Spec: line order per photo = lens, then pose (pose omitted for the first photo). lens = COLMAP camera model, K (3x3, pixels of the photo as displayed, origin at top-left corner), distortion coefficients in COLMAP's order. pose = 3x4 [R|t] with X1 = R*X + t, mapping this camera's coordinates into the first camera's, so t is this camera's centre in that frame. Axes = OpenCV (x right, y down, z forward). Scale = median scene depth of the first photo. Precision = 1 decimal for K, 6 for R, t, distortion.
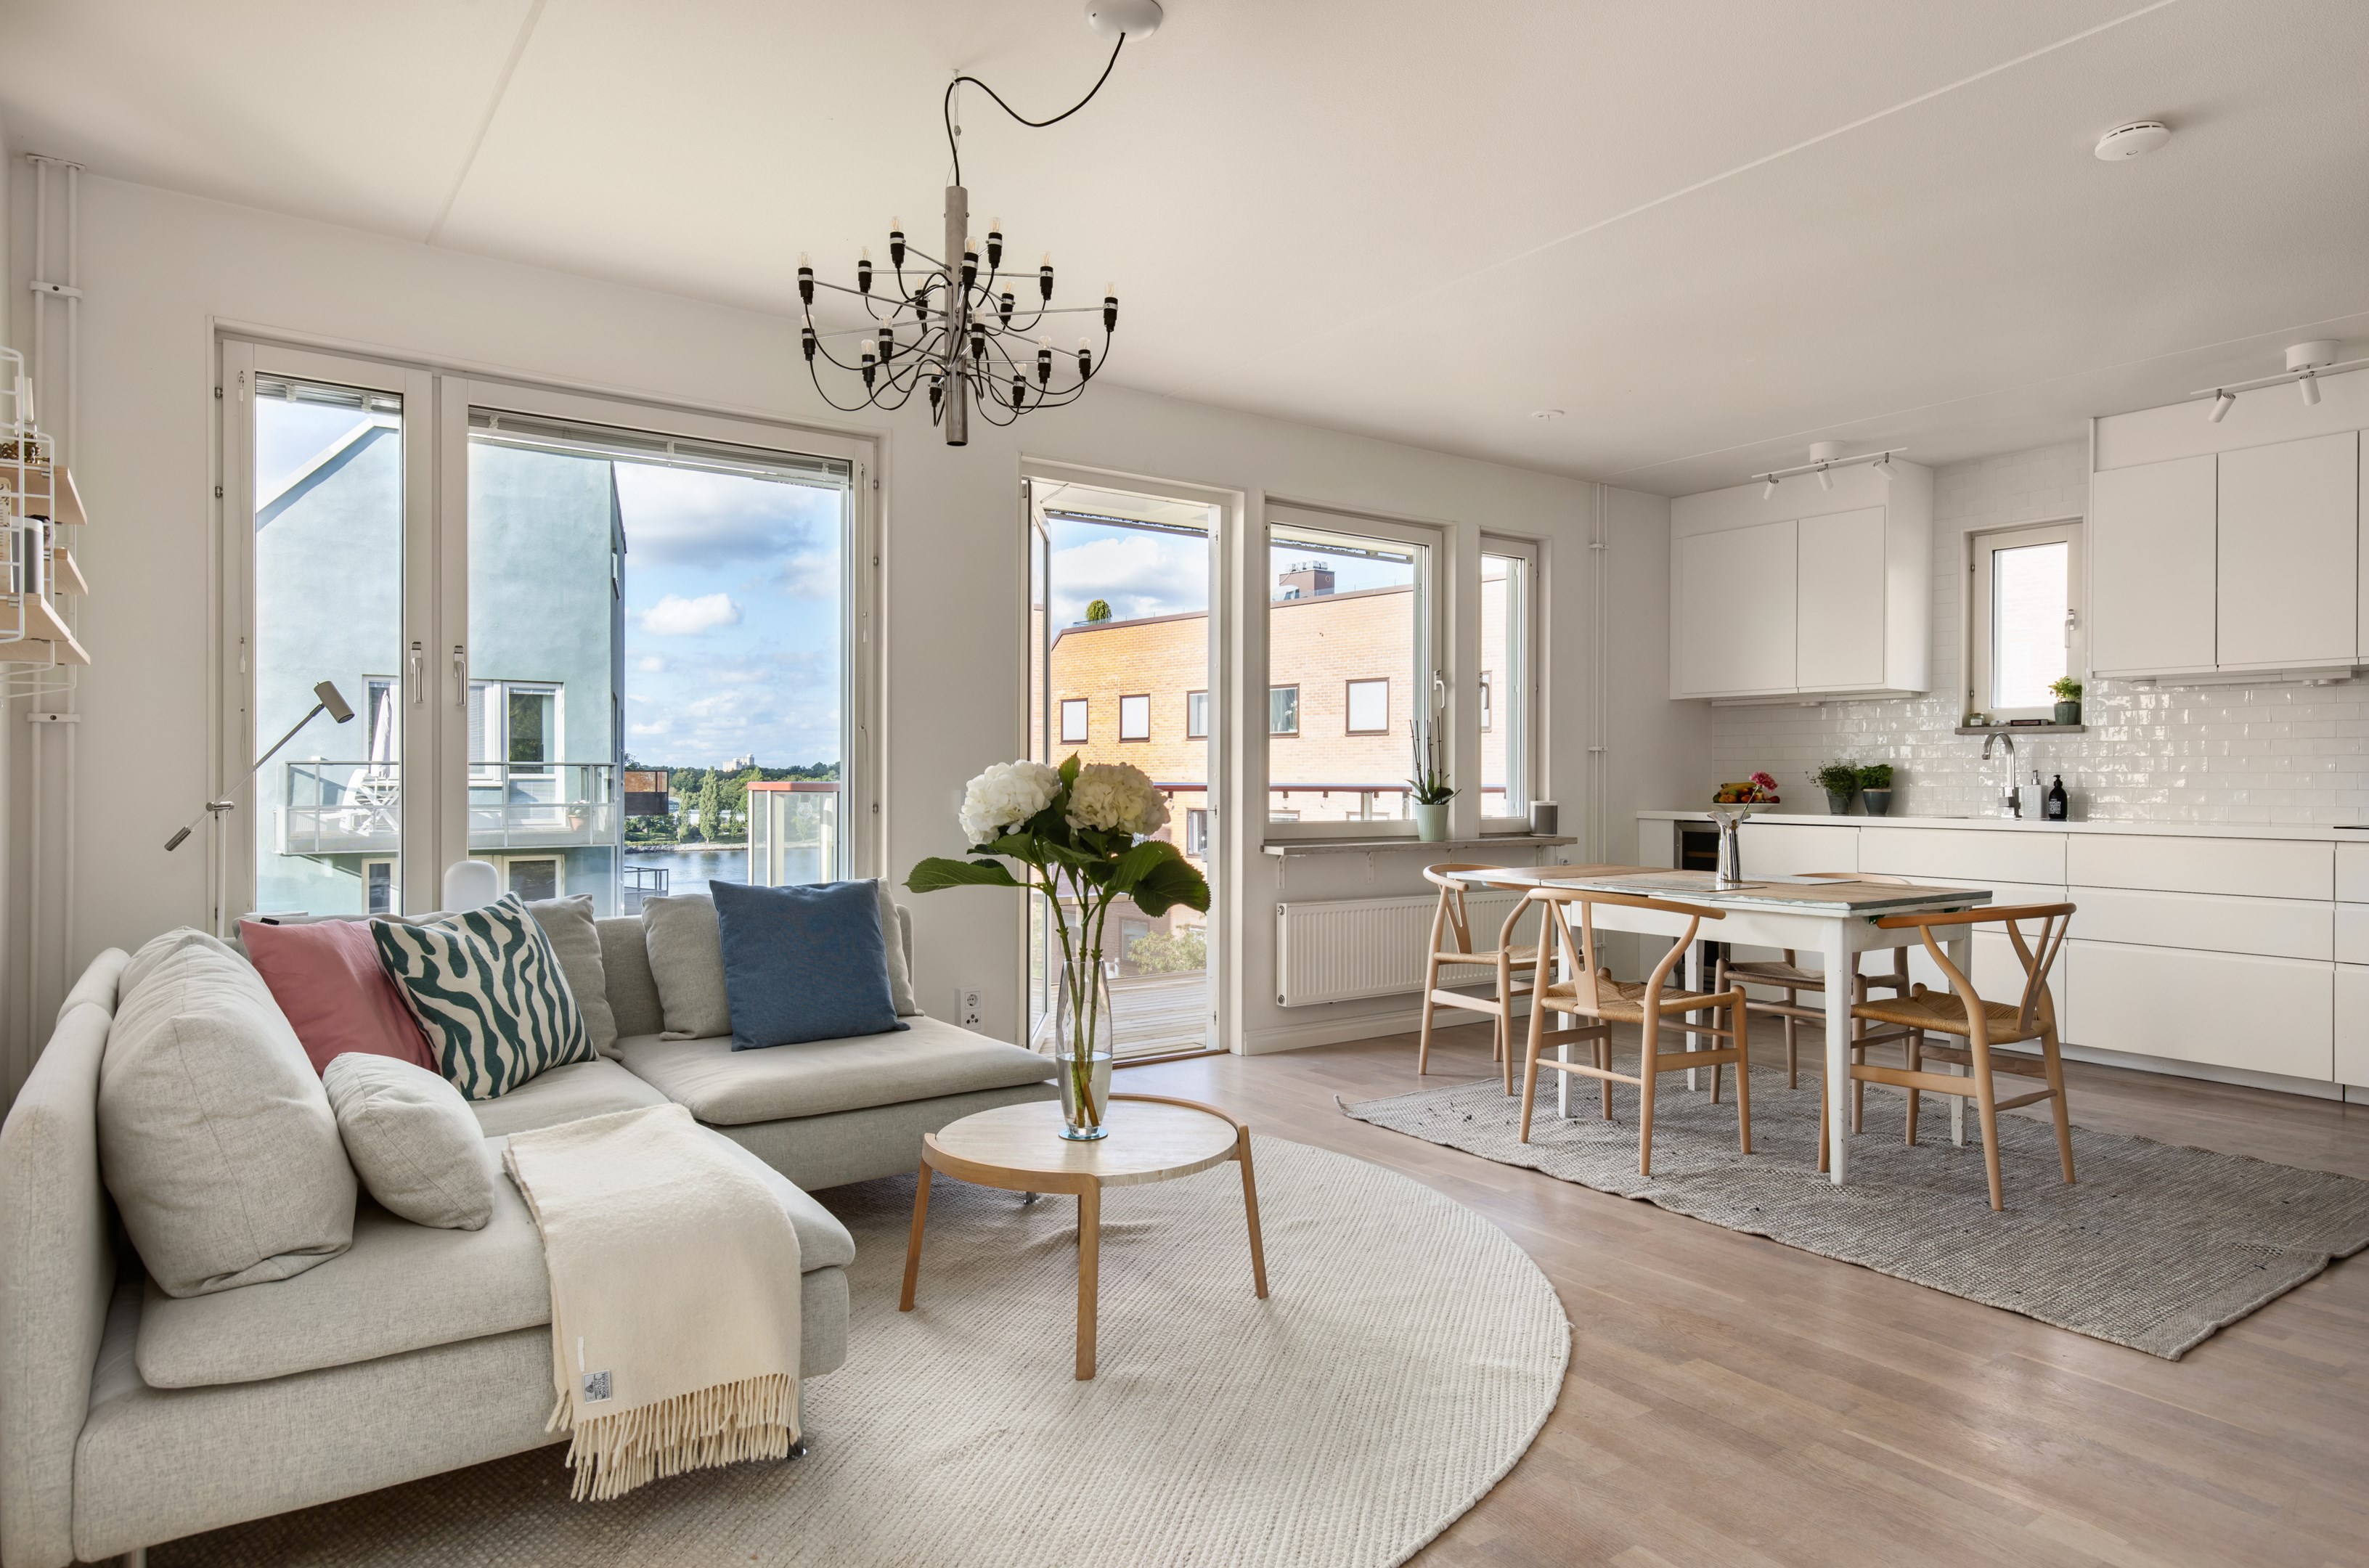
lens RADIAL K [[1370.4, 0, 1184.5], [0, 1370.4, 784.0], [0, 0, 1]] dist [0.017450, -0.000528]
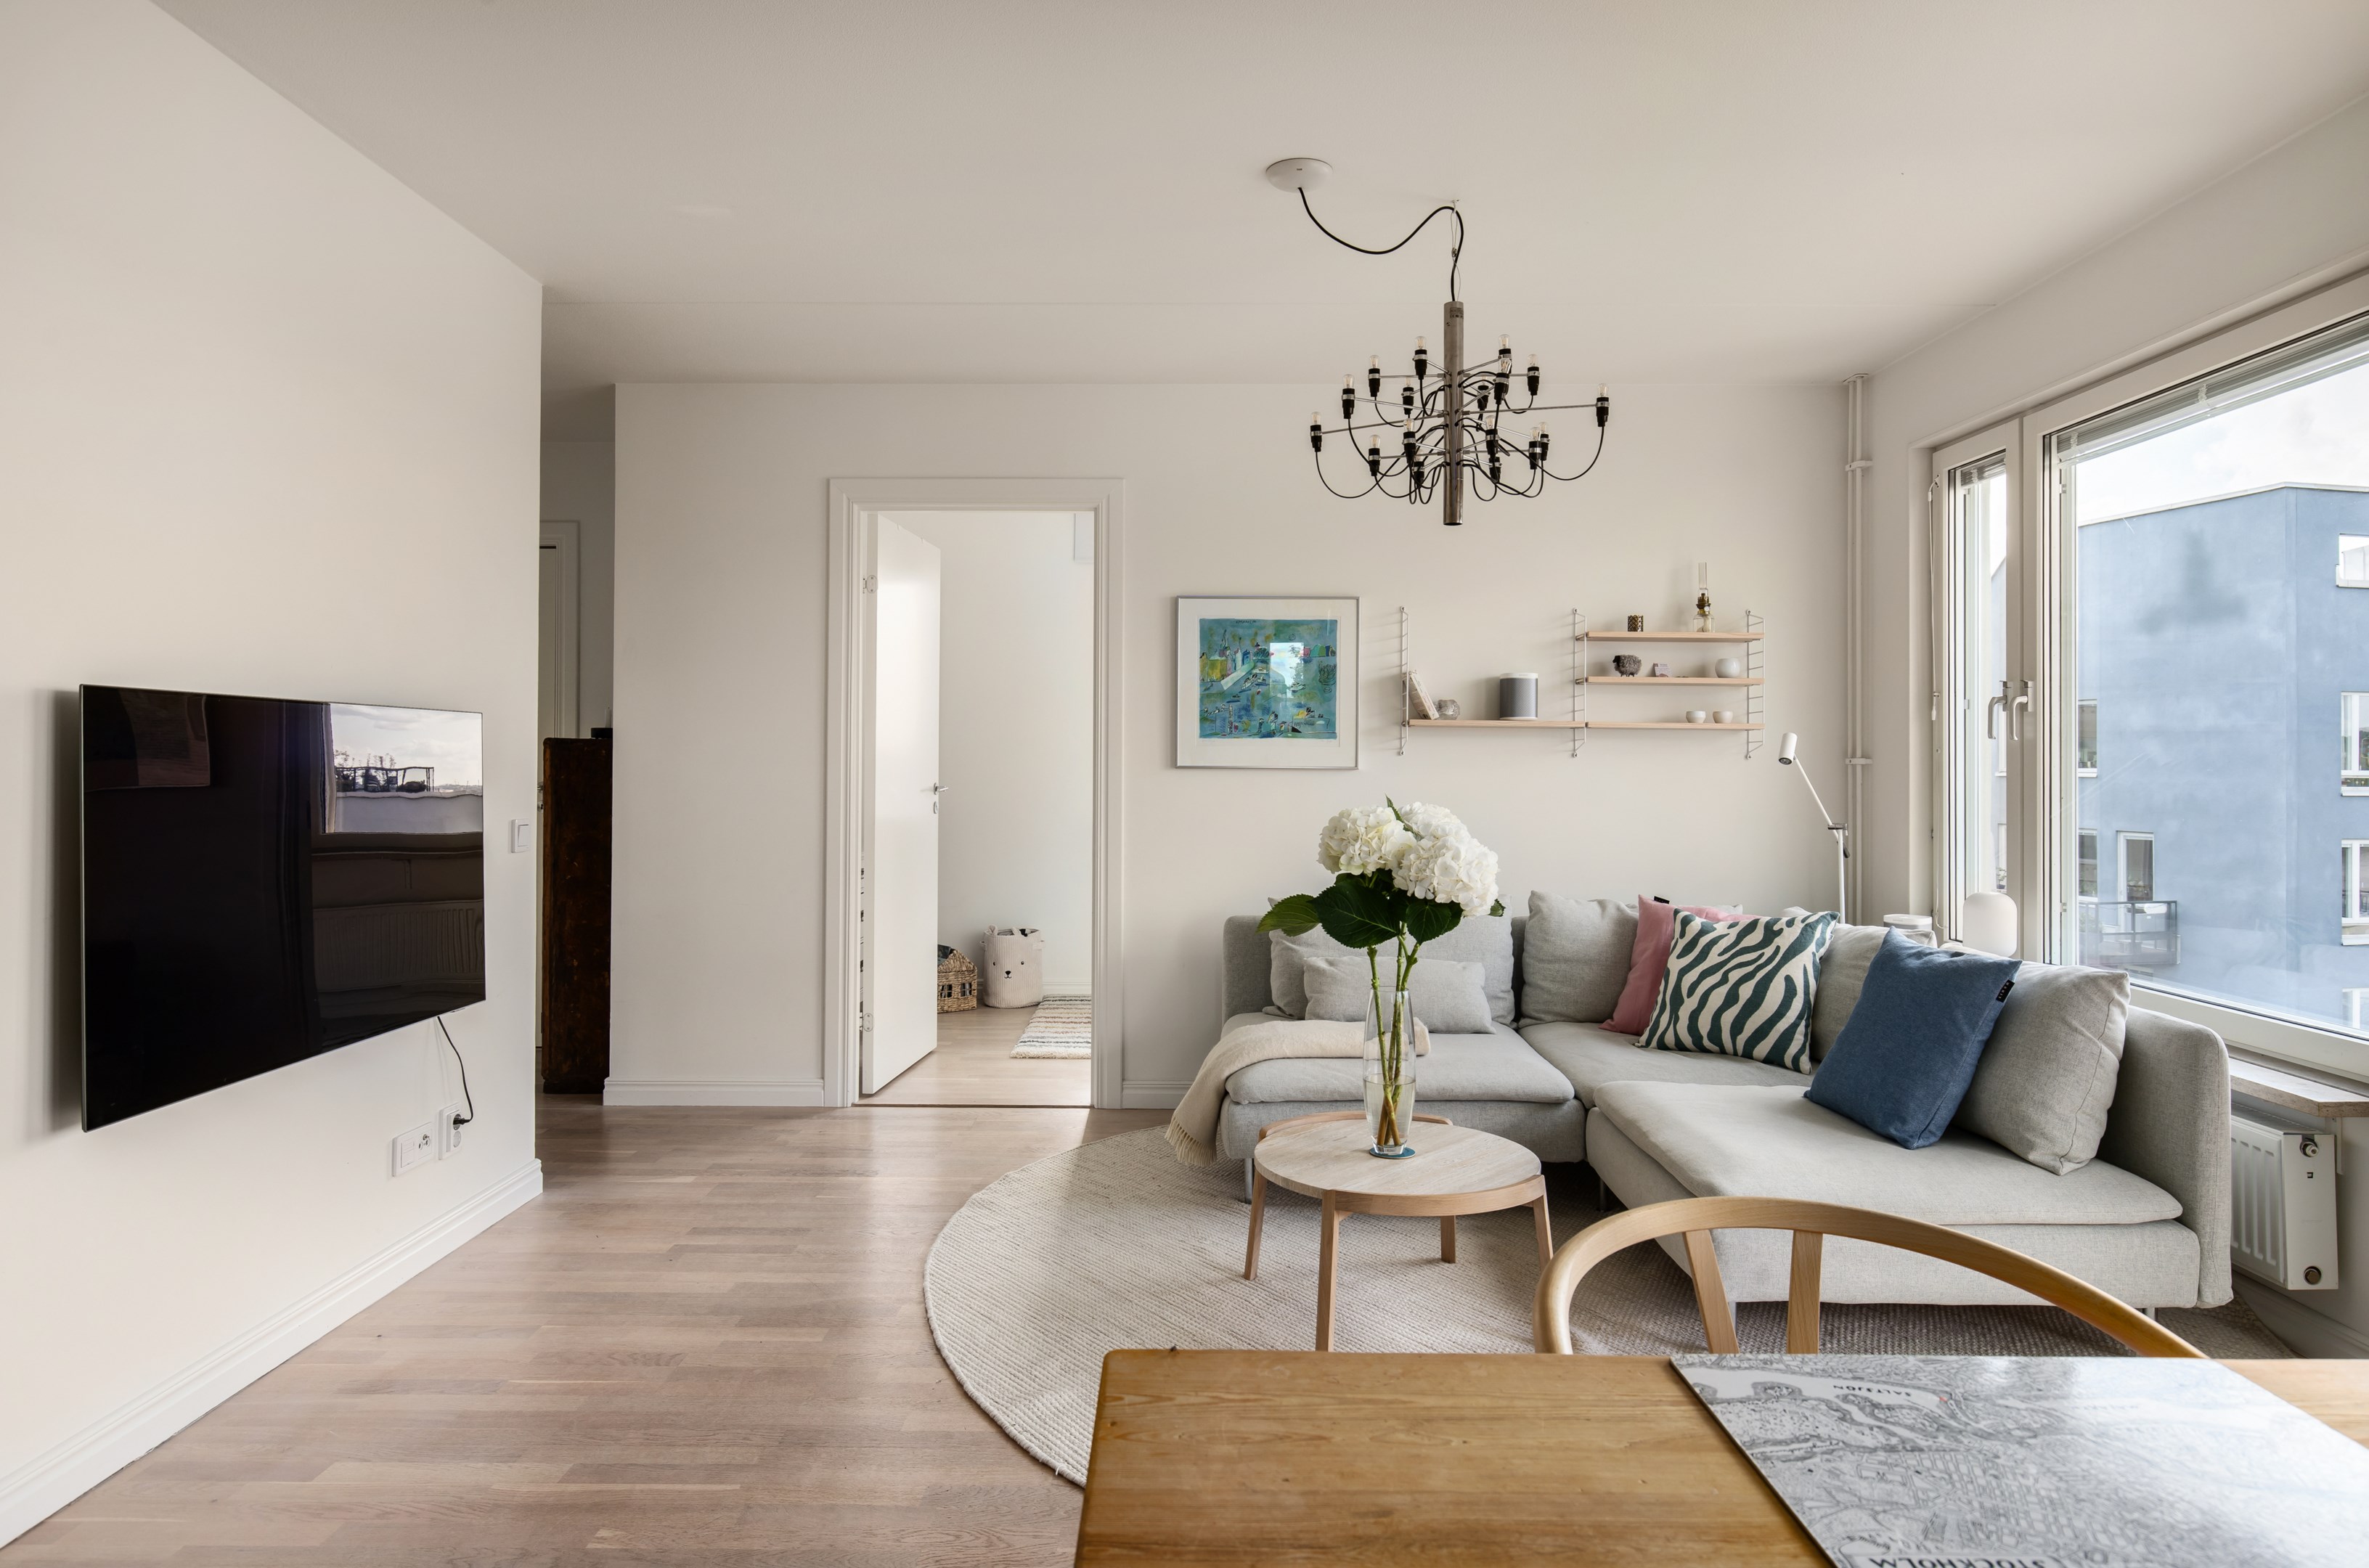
lens RADIAL K [[1406.6, 0, 1189.4], [0, 1406.6, 752.4], [0, 0, 1]] dist [0.000539, 0.000054]
pose [[-0.589950, -0.015503, -0.807291, 0.835734], [-0.010354, 0.999879, -0.011635, -0.036670], [0.807373, 0.001494, -0.590039, 1.398317]]
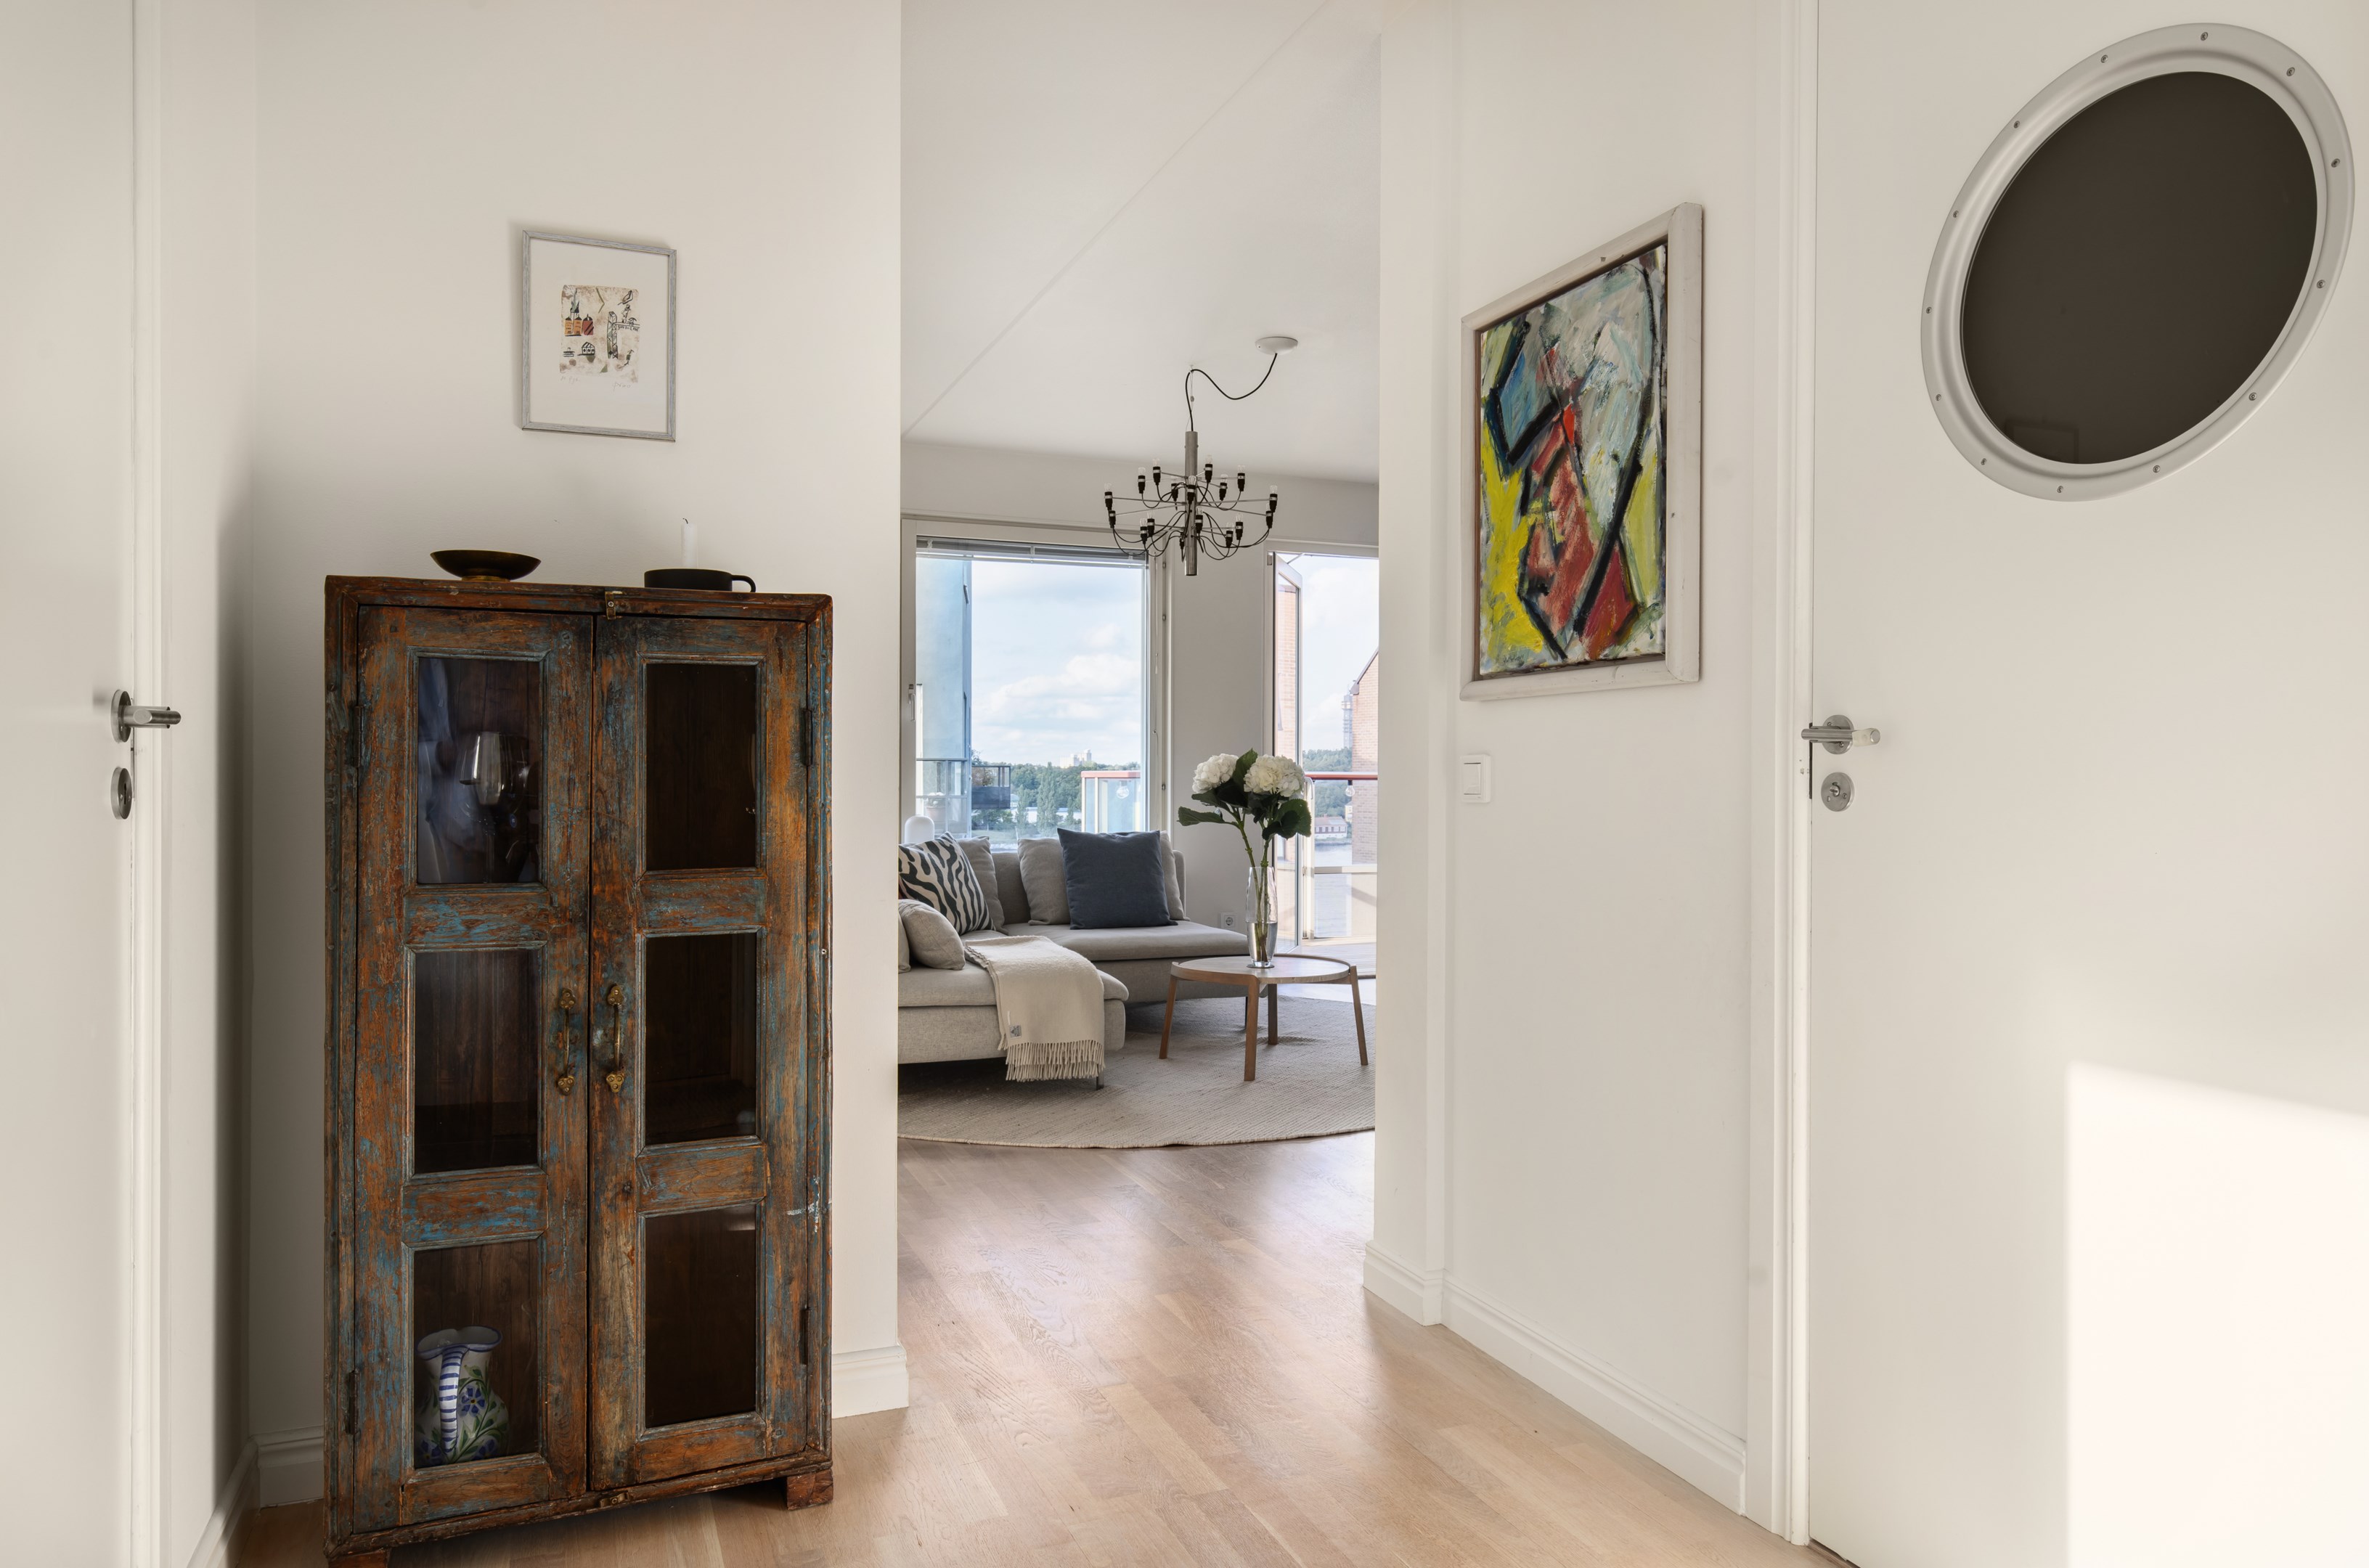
lens RADIAL K [[1518.3, 0, 1184.5], [0, 1518.3, 784.0], [0, 0, 1]] dist [0.000046, 0.000022]
pose [[0.970807, 0.001783, -0.239856, 0.271751], [-0.001450, 0.999998, 0.001565, 0.017372], [0.239858, -0.001171, 0.970807, -0.830604]]
